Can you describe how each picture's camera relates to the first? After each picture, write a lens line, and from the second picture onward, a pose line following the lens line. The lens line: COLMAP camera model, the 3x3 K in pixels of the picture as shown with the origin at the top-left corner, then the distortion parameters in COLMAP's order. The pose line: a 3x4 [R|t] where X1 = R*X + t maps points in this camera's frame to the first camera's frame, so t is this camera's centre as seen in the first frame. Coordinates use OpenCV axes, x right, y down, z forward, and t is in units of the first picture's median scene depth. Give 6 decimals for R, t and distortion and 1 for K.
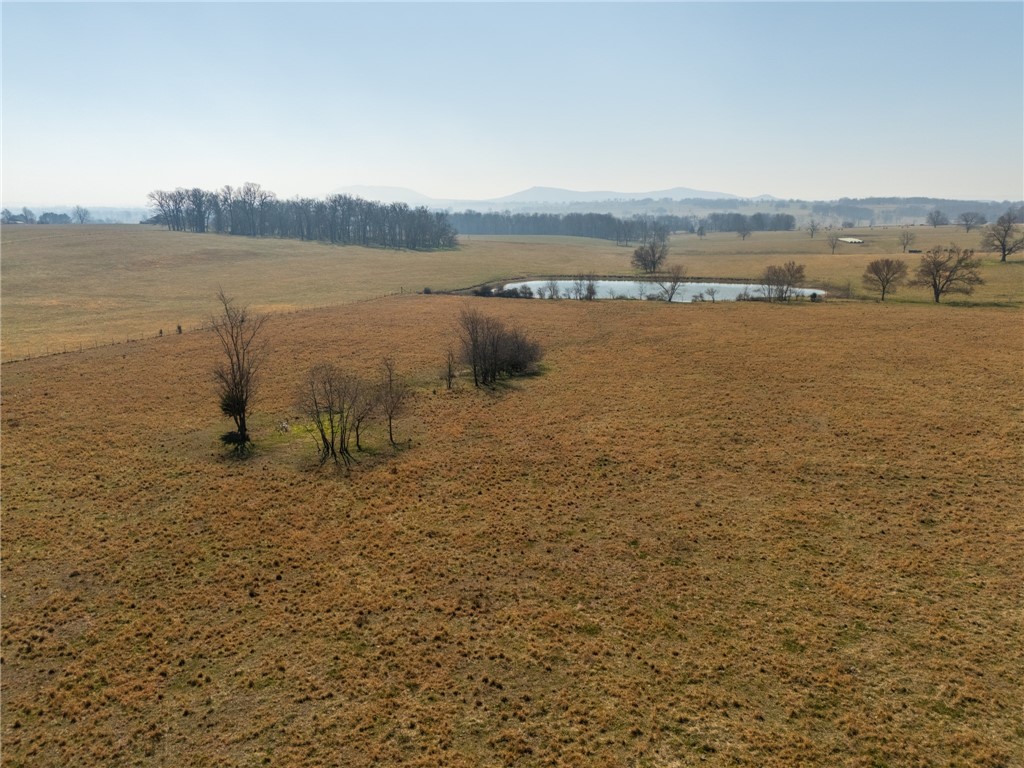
lens RADIAL K [[755.9, 0, 512.0], [0, 755.9, 384.0], [0, 0, 1]] dist [0.070584, -0.064357]
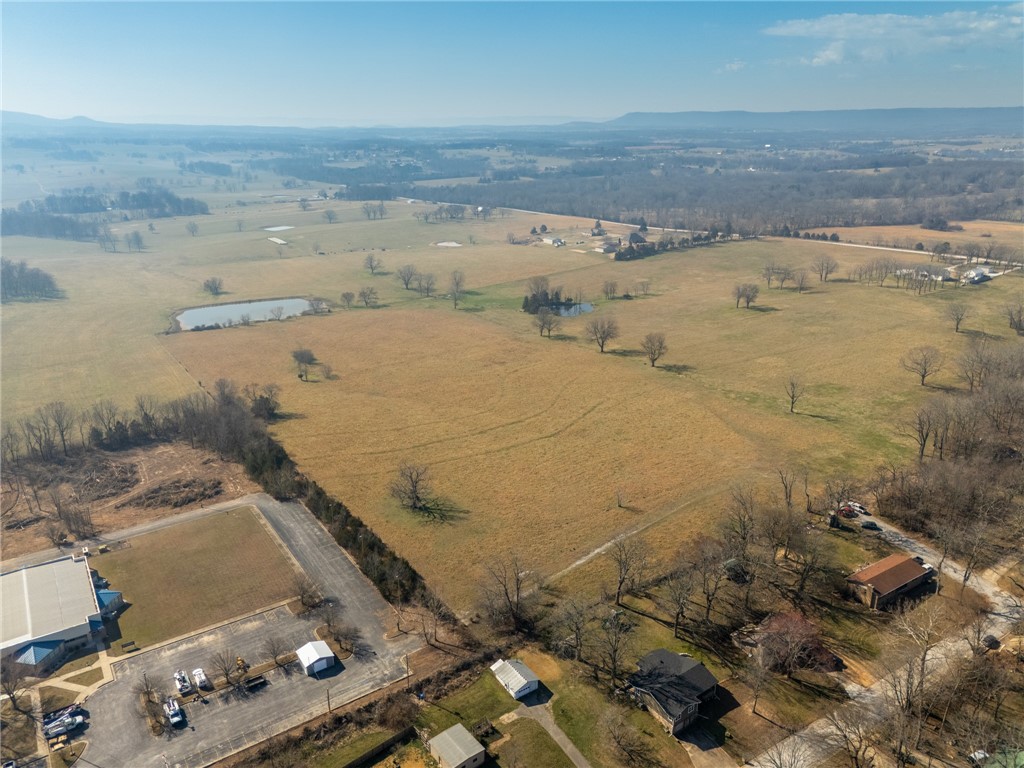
lens RADIAL K [[755.9, 0, 512.0], [0, 755.9, 384.0], [0, 0, 1]] dist [0.070584, -0.064357]
pose [[0.692839, -0.233392, 0.682277, -0.615171], [0.165599, 0.972382, 0.164468, -0.114183], [-0.701820, -0.000965, 0.712354, -0.805462]]
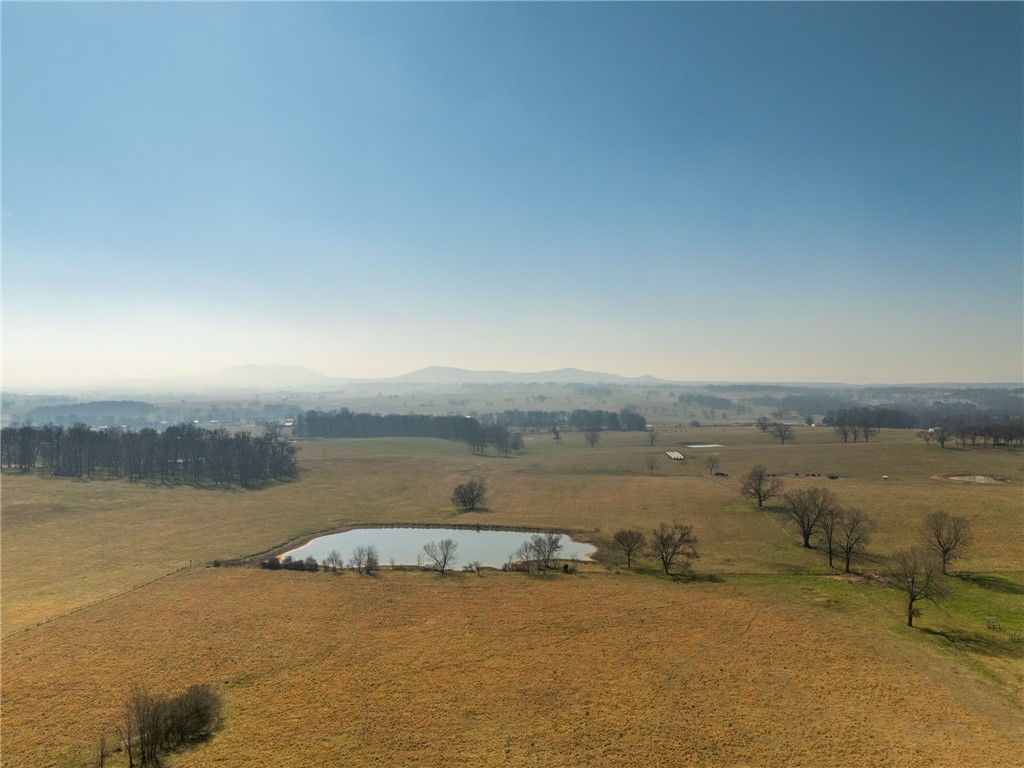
lens RADIAL K [[755.9, 0, 512.0], [0, 755.9, 384.0], [0, 0, 1]] dist [0.070584, -0.064357]
pose [[0.991216, 0.003063, 0.132218, 0.095962], [0.026895, 0.974172, -0.224200, -0.074545], [-0.129489, 0.225787, 0.965532, -0.077170]]
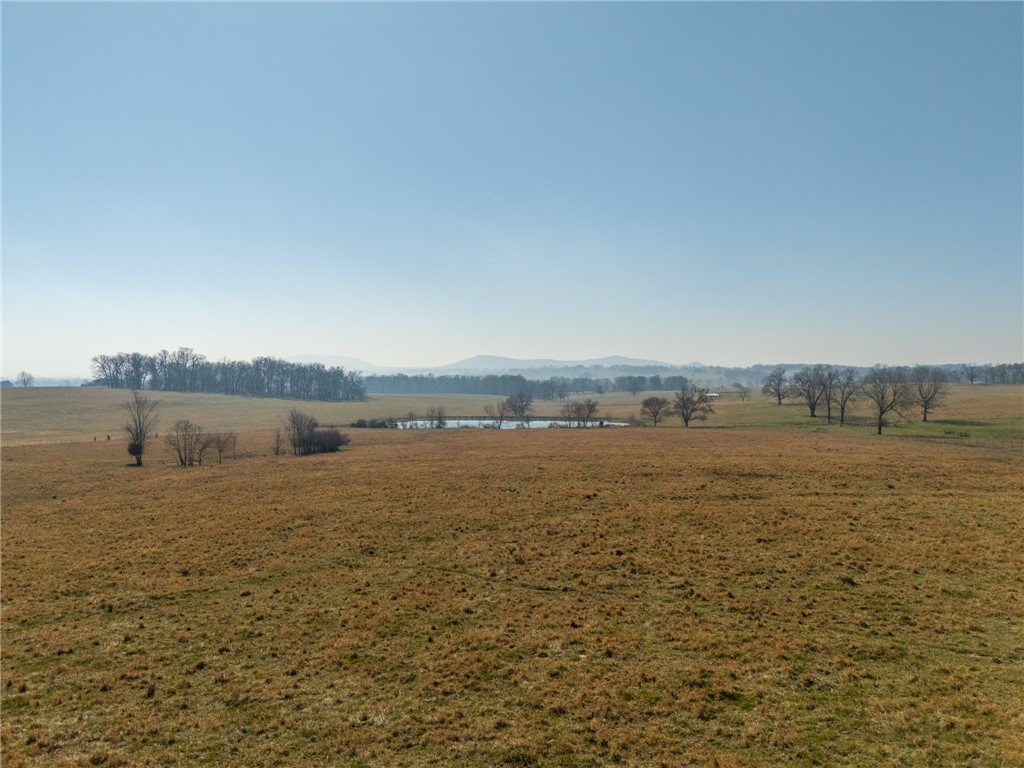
lens RADIAL K [[755.9, 0, 512.0], [0, 755.9, 384.0], [0, 0, 1]] dist [0.070584, -0.064357]
pose [[0.997447, -0.006664, 0.071104, 0.081595], [0.021753, 0.976673, -0.213627, 0.056976], [-0.068022, 0.214628, 0.974324, -0.178238]]
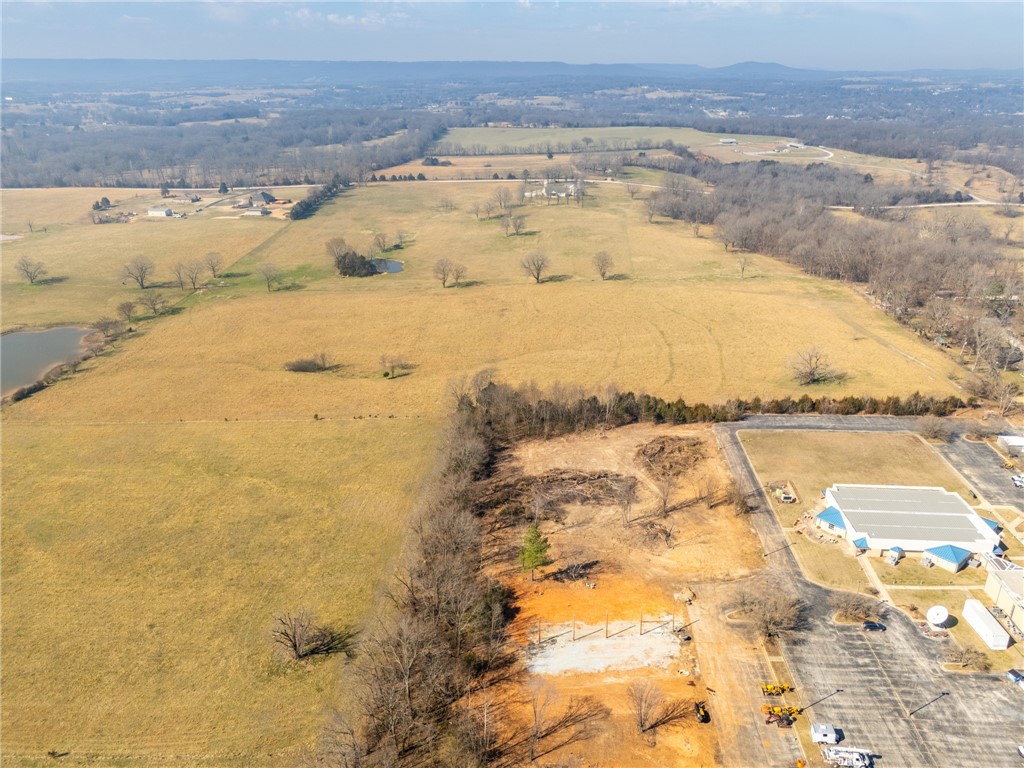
lens RADIAL K [[755.9, 0, 512.0], [0, 755.9, 384.0], [0, 0, 1]] dist [0.070584, -0.064357]
pose [[-0.156584, -0.371367, 0.915187, -0.967990], [0.228406, 0.887883, 0.399367, -0.326388], [-0.960891, 0.271569, -0.054206, 0.098446]]
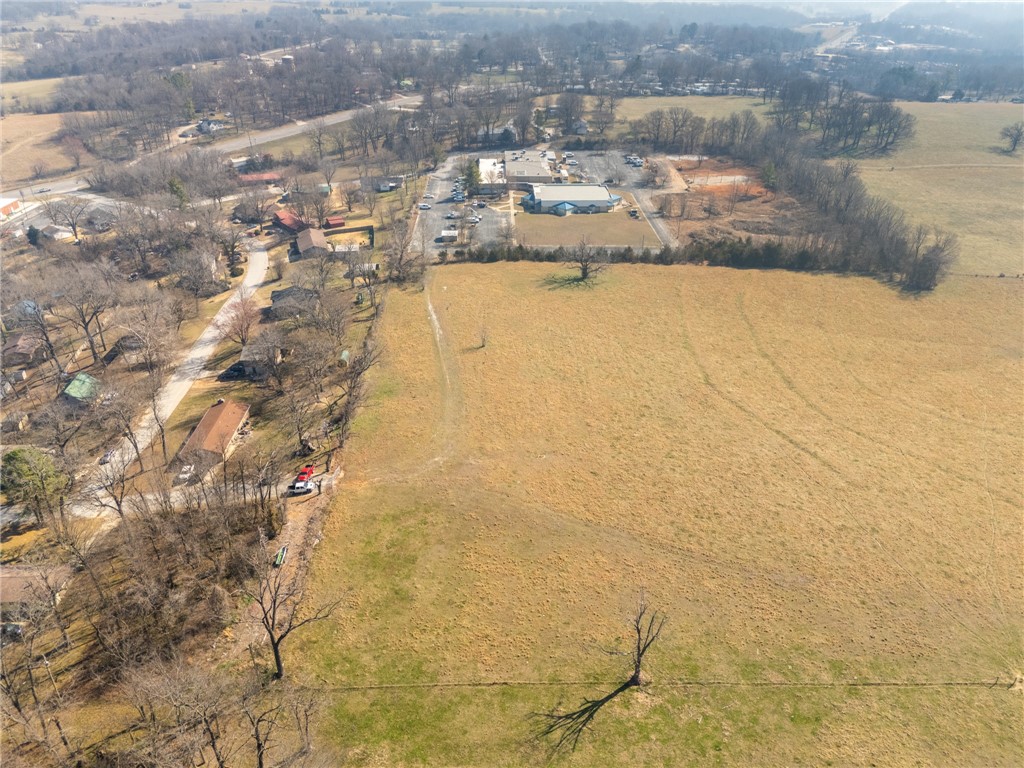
lens RADIAL K [[755.9, 0, 512.0], [0, 755.9, 384.0], [0, 0, 1]] dist [0.070584, -0.064357]
pose [[0.242775, 0.476378, -0.845059, 0.430570], [-0.226544, 0.874875, 0.428103, -0.127693], [0.943259, 0.087510, 0.320318, -0.568511]]
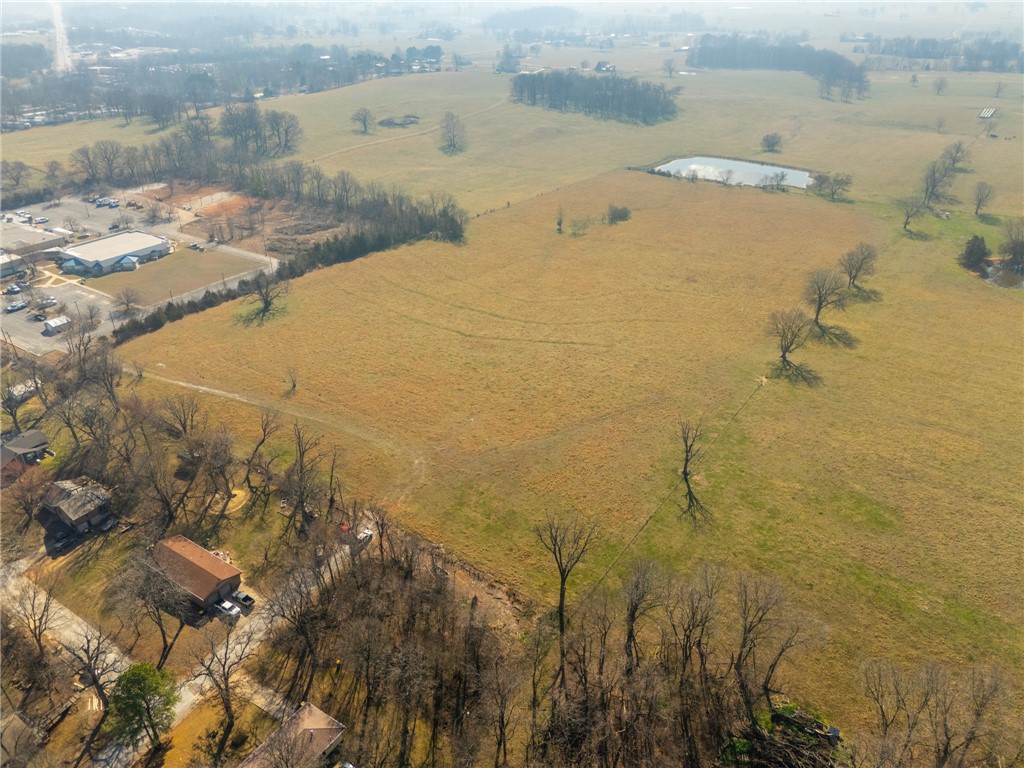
lens RADIAL K [[755.9, 0, 512.0], [0, 755.9, 384.0], [0, 0, 1]] dist [0.070584, -0.064357]
pose [[0.932738, 0.178280, -0.313395, 0.263502], [-0.084162, 0.952845, 0.291554, -0.091598], [0.350595, -0.245567, 0.903759, -0.922157]]
